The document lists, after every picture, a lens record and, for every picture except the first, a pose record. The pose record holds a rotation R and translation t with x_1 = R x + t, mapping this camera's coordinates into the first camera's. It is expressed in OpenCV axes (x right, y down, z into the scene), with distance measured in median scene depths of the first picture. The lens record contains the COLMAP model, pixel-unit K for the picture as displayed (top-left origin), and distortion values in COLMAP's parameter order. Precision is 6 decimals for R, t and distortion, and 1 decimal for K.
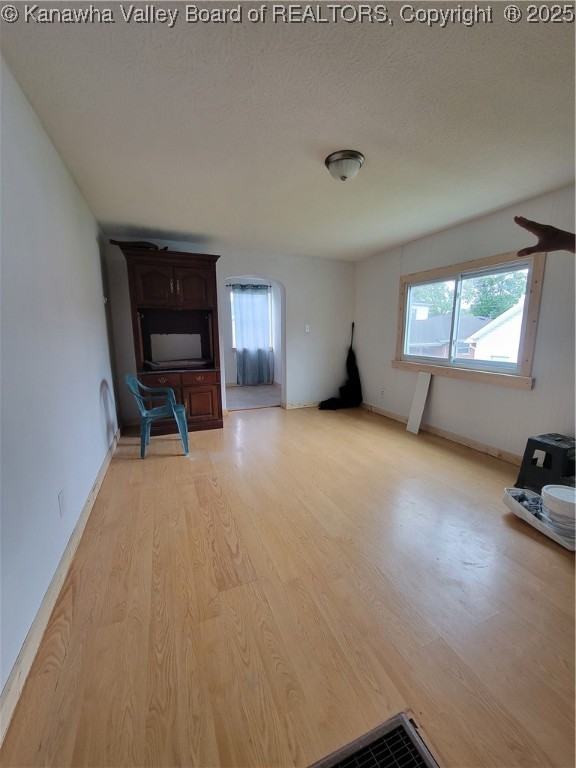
lens RADIAL K [[318.0, 0, 289.4], [0, 318.0, 387.2], [0, 0, 1]] dist [0.000421, -0.000027]
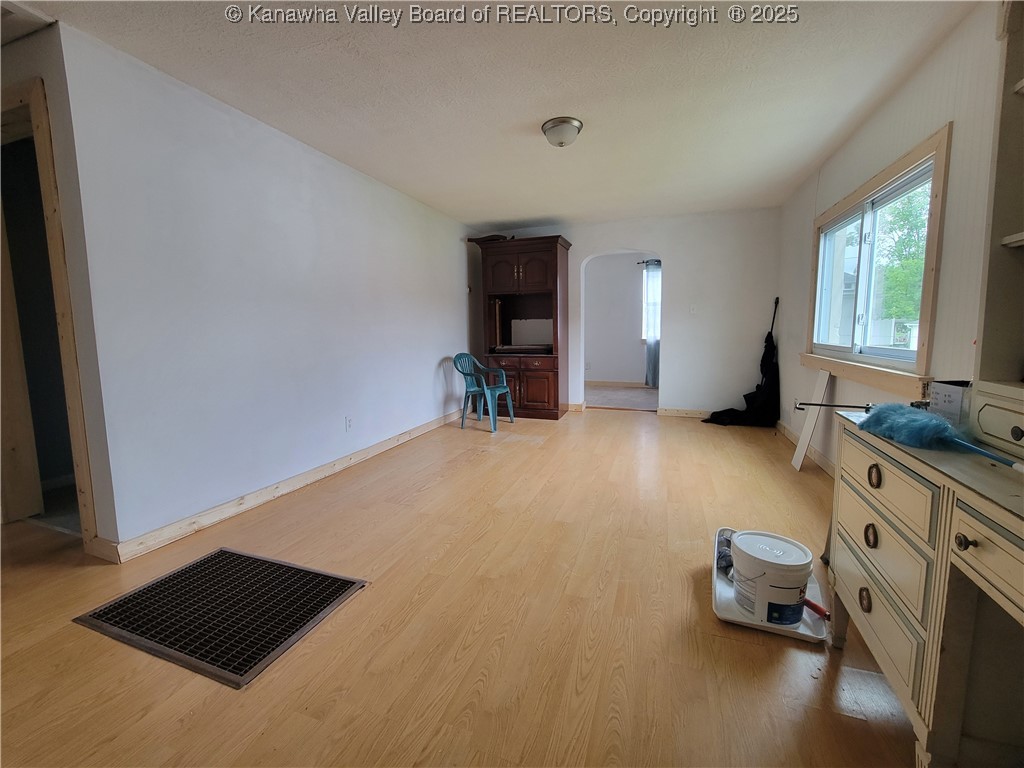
lens RADIAL K [[424.0, 0, 513.2], [0, 424.0, 376.8], [0, 0, 1]] dist [0.000421, -0.000027]
pose [[0.724350, 0.068687, -0.686002, 0.558441], [-0.110000, 0.993792, -0.016644, 0.042533], [0.680600, 0.087517, 0.727409, 0.019235]]
